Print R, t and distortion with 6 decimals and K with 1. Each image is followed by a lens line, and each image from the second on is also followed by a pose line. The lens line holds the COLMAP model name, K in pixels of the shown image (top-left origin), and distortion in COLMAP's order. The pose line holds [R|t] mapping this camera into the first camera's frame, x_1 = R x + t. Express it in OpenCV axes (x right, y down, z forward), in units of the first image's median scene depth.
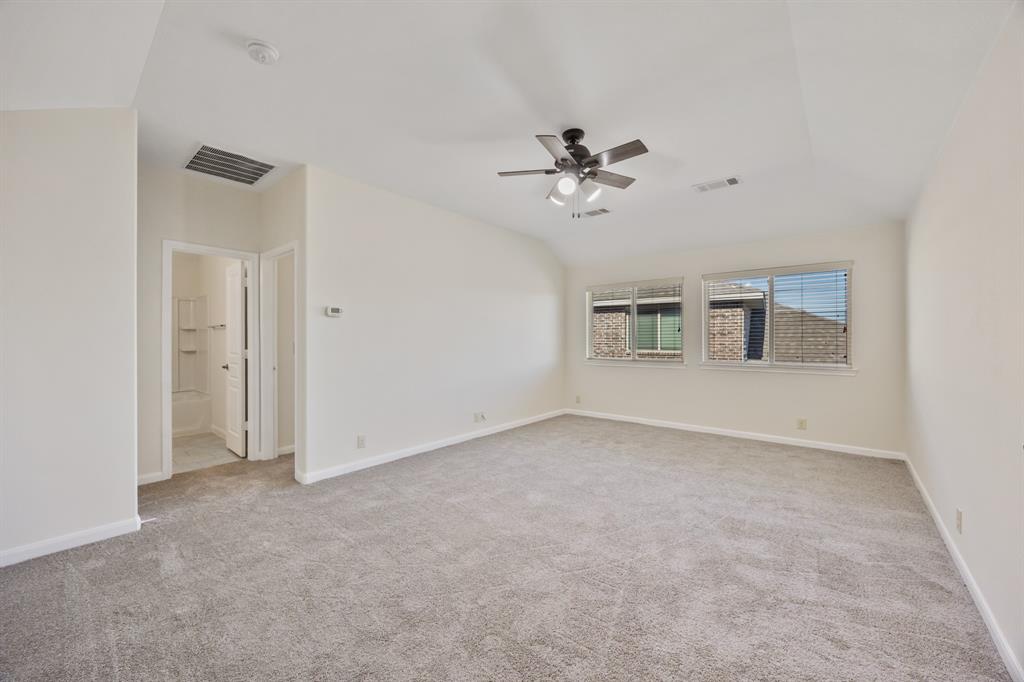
lens RADIAL K [[395.7, 0, 516.6], [0, 395.7, 340.5], [0, 0, 1]] dist [-0.000419, 0.000204]
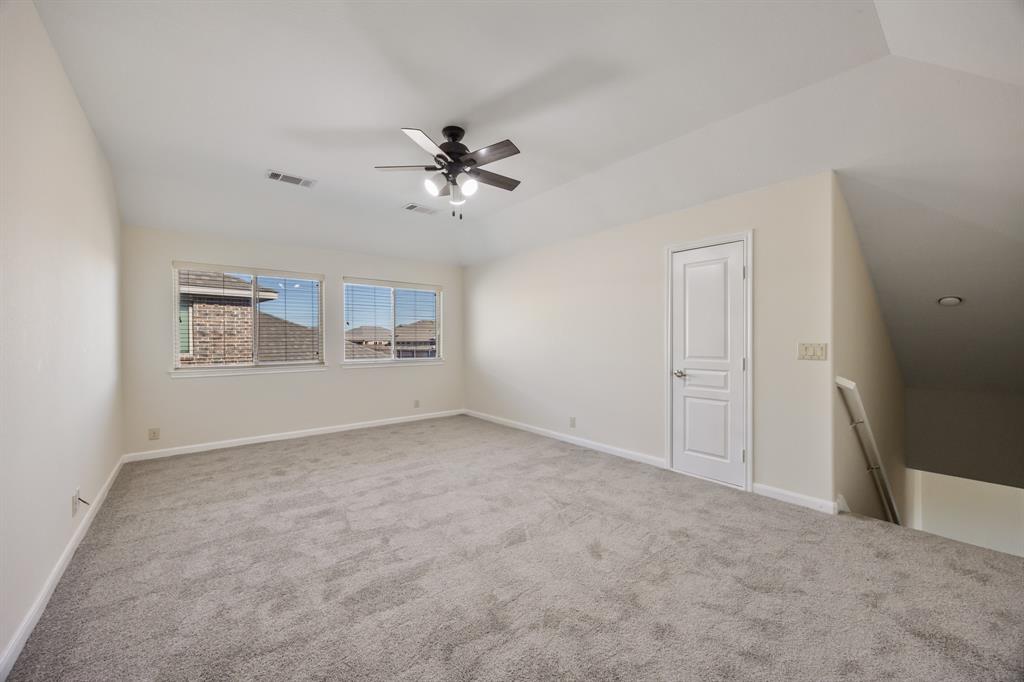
lens RADIAL K [[395.7, 0, 516.5], [0, 395.7, 345.1], [0, 0, 1]] dist [-0.000419, 0.000204]
pose [[0.183493, -0.017914, 0.982858, -0.412902], [0.007436, 0.999831, 0.016835, -0.002665], [-0.982993, 0.004220, 0.183595, 0.343895]]
